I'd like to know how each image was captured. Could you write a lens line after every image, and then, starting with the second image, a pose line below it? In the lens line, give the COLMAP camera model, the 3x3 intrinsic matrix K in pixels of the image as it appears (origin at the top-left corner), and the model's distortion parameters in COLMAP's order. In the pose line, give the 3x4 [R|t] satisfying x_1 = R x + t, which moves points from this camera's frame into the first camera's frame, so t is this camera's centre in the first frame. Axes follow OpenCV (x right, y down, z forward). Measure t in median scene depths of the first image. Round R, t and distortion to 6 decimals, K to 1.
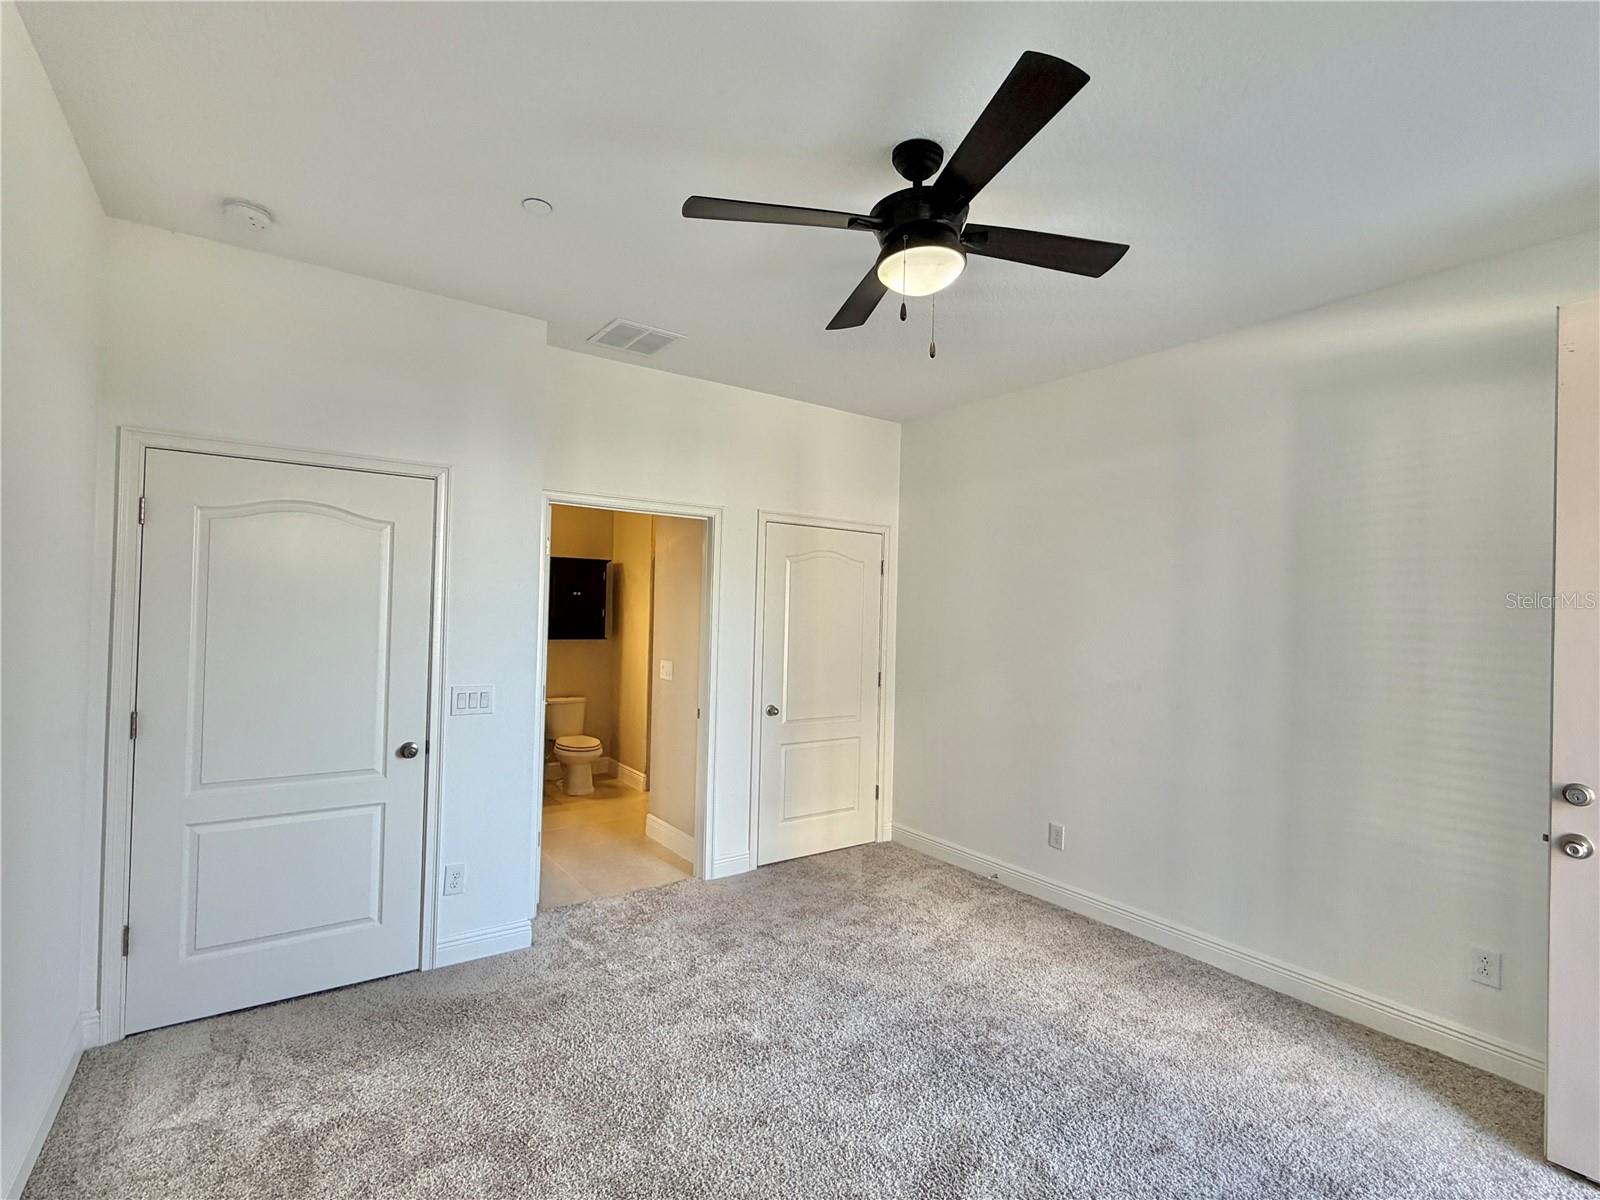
lens RADIAL K [[751.1, 0, 795.0], [0, 751.1, 597.5], [0, 0, 1]] dist [-0.001377, 0.000030]
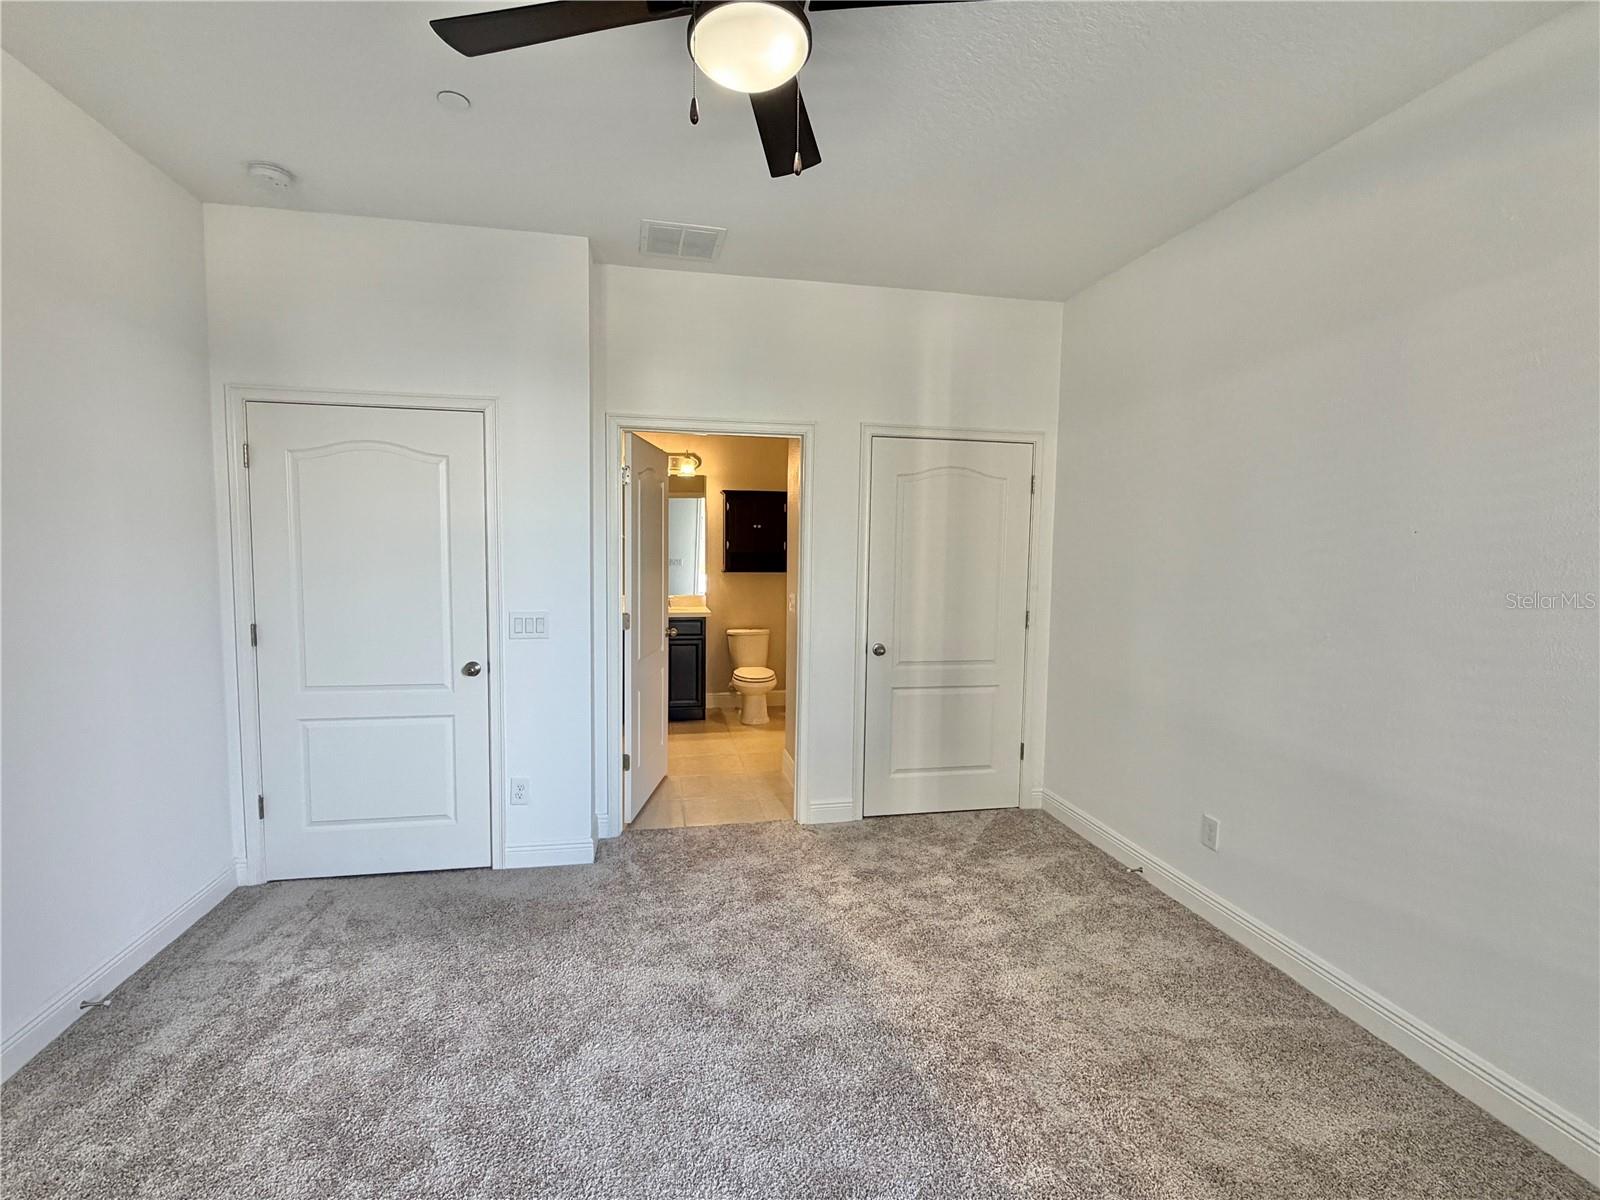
lens RADIAL K [[751.1, 0, 799.5], [0, 751.1, 599.9], [0, 0, 1]] dist [-0.001377, 0.000030]
pose [[0.914083, 0.019573, -0.405055, 0.323094], [0.015309, 0.996457, 0.082698, 0.020701], [0.405239, -0.081794, 0.910545, 0.199516]]
